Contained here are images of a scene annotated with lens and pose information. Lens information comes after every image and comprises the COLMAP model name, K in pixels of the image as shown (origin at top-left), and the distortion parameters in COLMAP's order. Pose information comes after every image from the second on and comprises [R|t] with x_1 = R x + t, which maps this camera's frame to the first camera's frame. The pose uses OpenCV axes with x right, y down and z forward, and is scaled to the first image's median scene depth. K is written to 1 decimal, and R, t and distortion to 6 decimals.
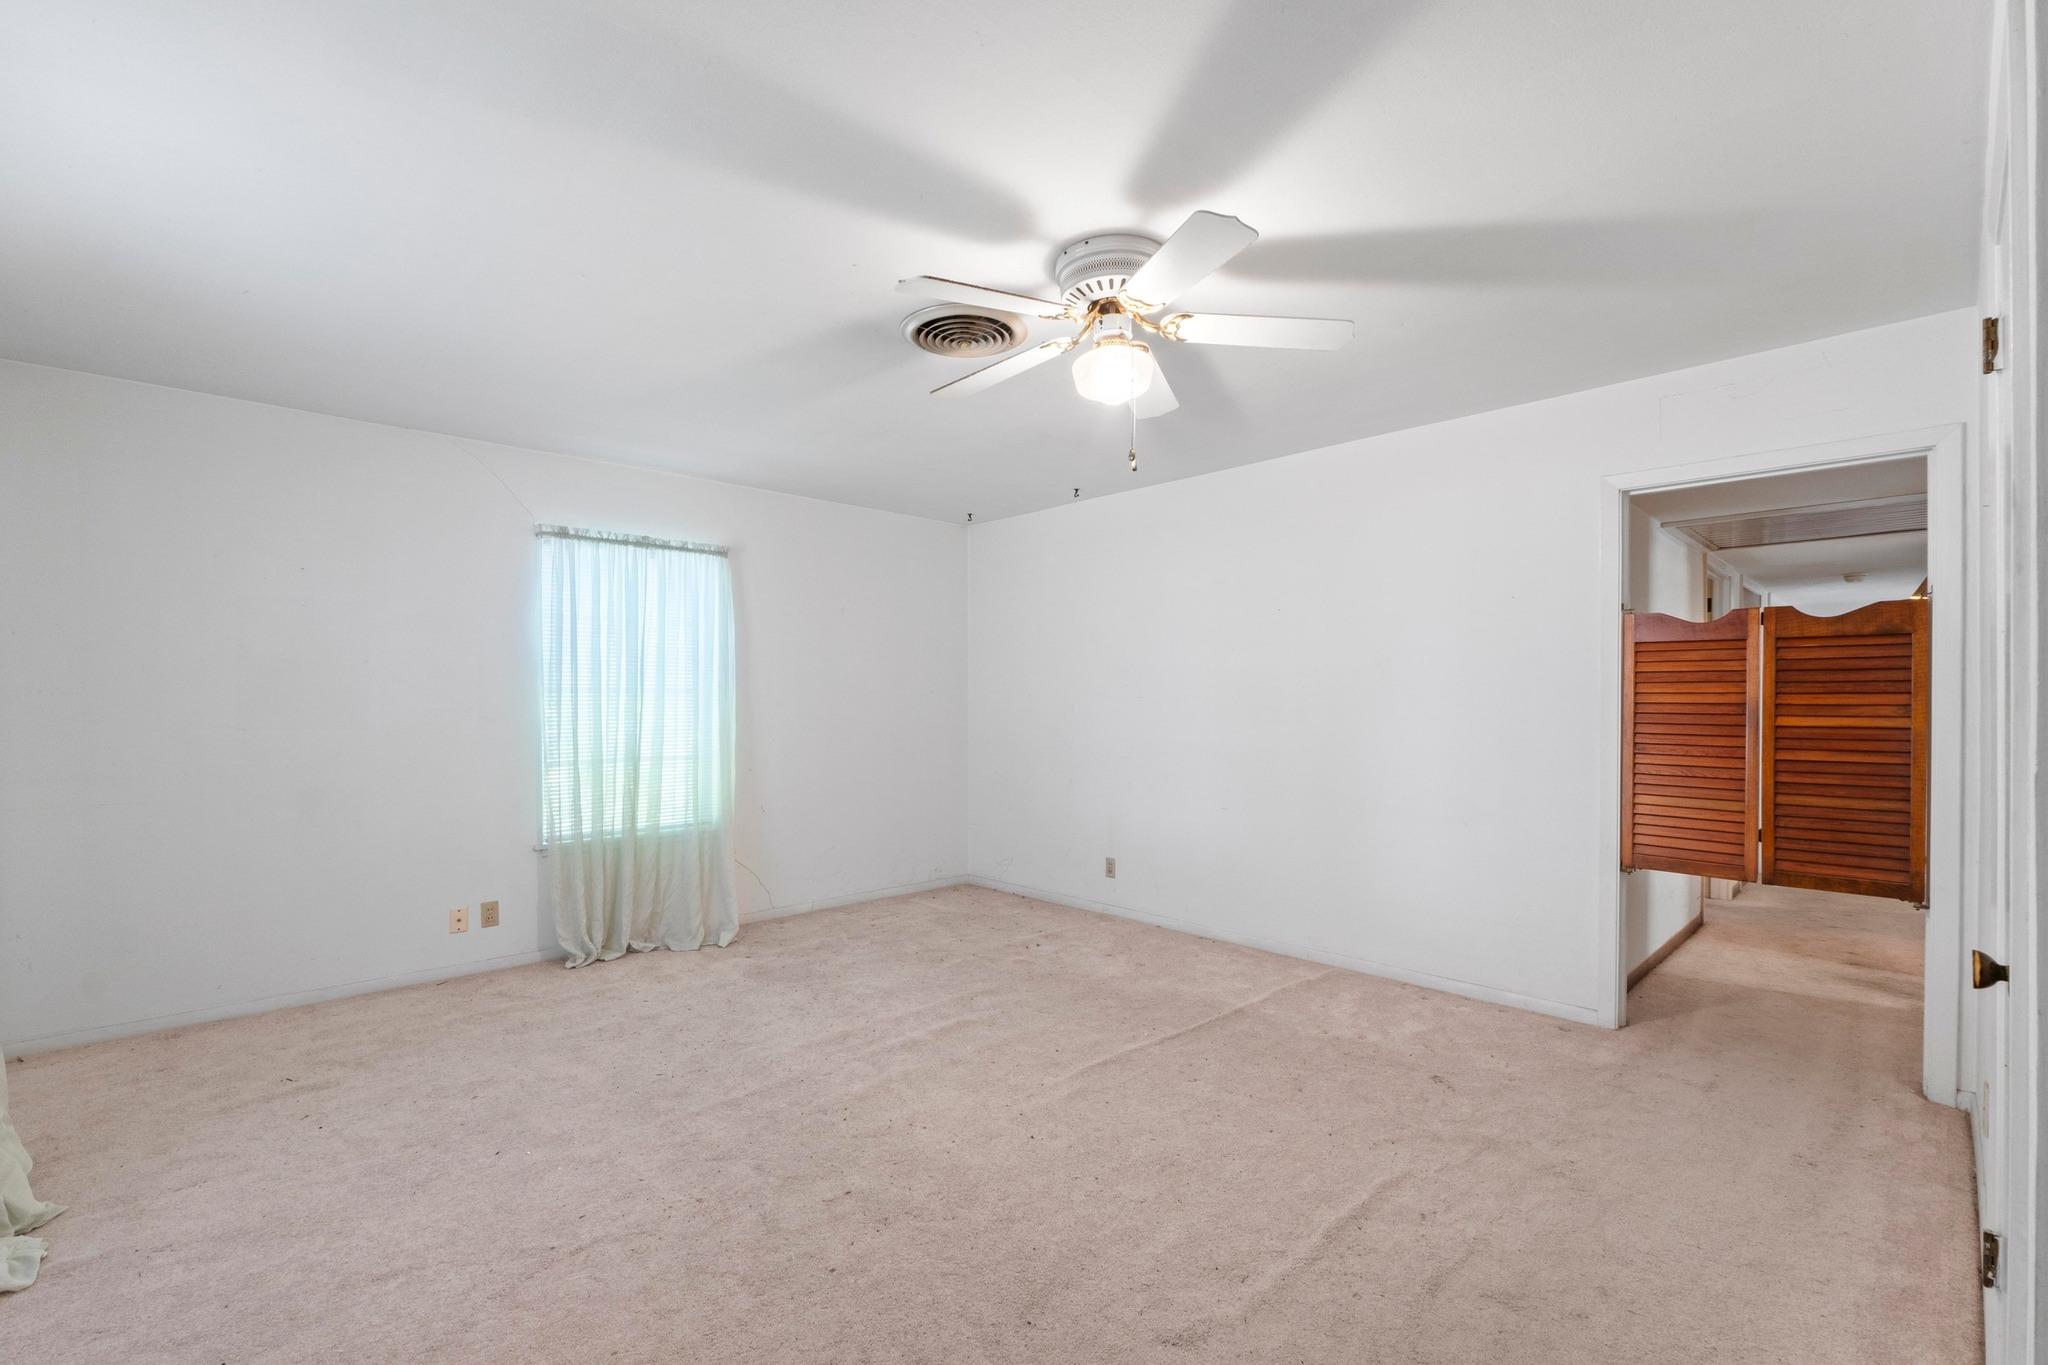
lens RADIAL K [[890.7, 0, 1028.3], [0, 890.7, 695.0], [0, 0, 1]] dist [-0.000045, 0.000029]
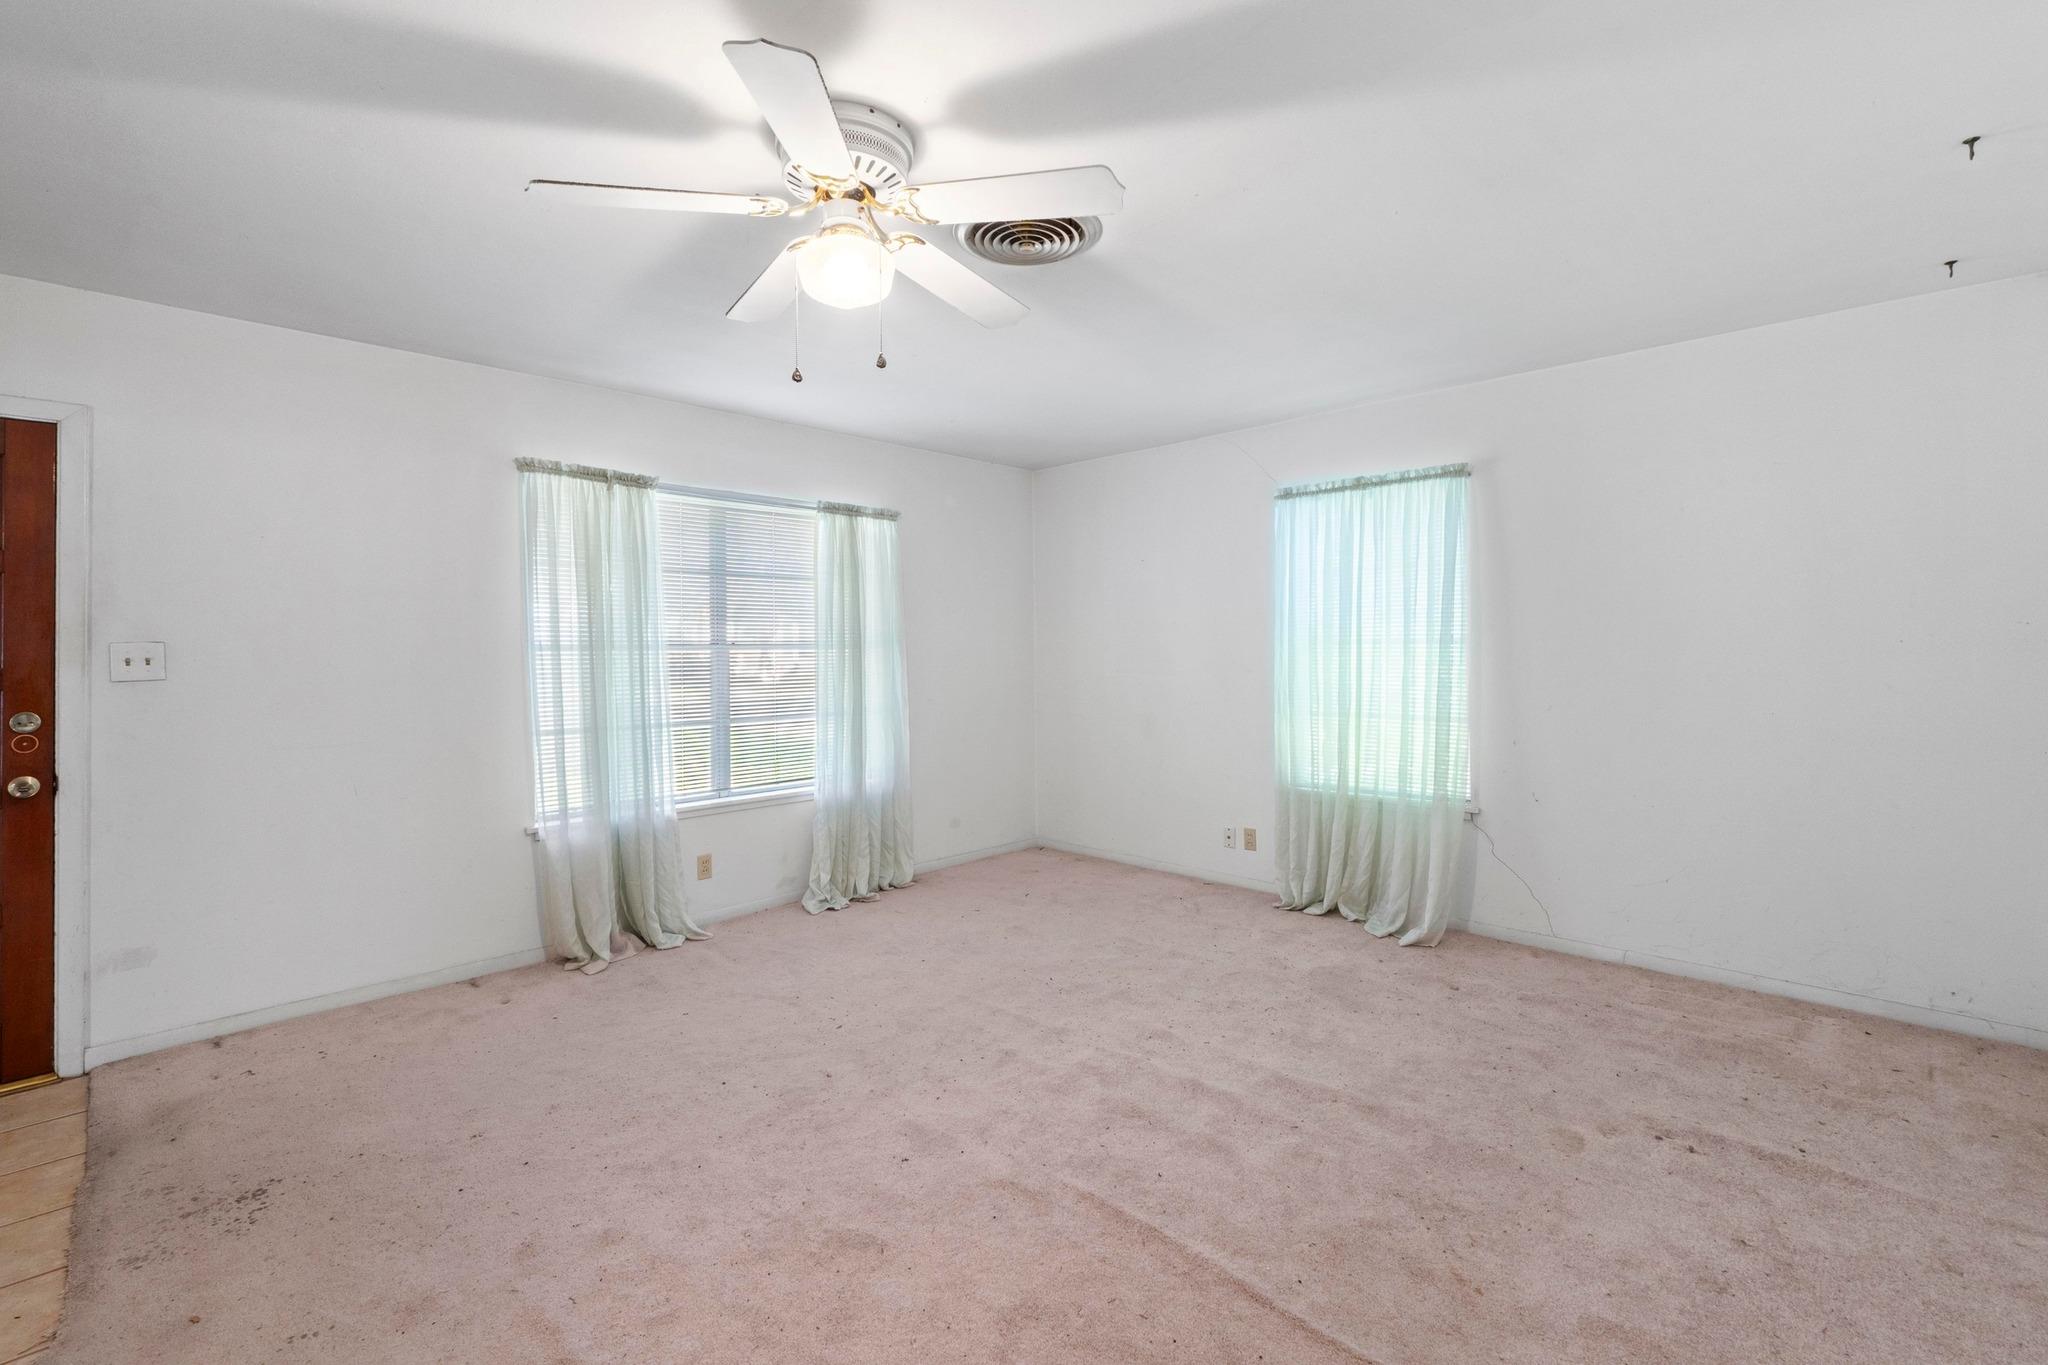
lens RADIAL K [[888.4, 0, 1025.0], [0, 888.4, 648.3], [0, 0, 1]] dist [0.000639, 0.000075]
pose [[0.043079, -0.007818, -0.999041, 0.516083], [0.001978, 0.999968, -0.007740, 0.008416], [0.999070, -0.001643, 0.043093, 0.649252]]
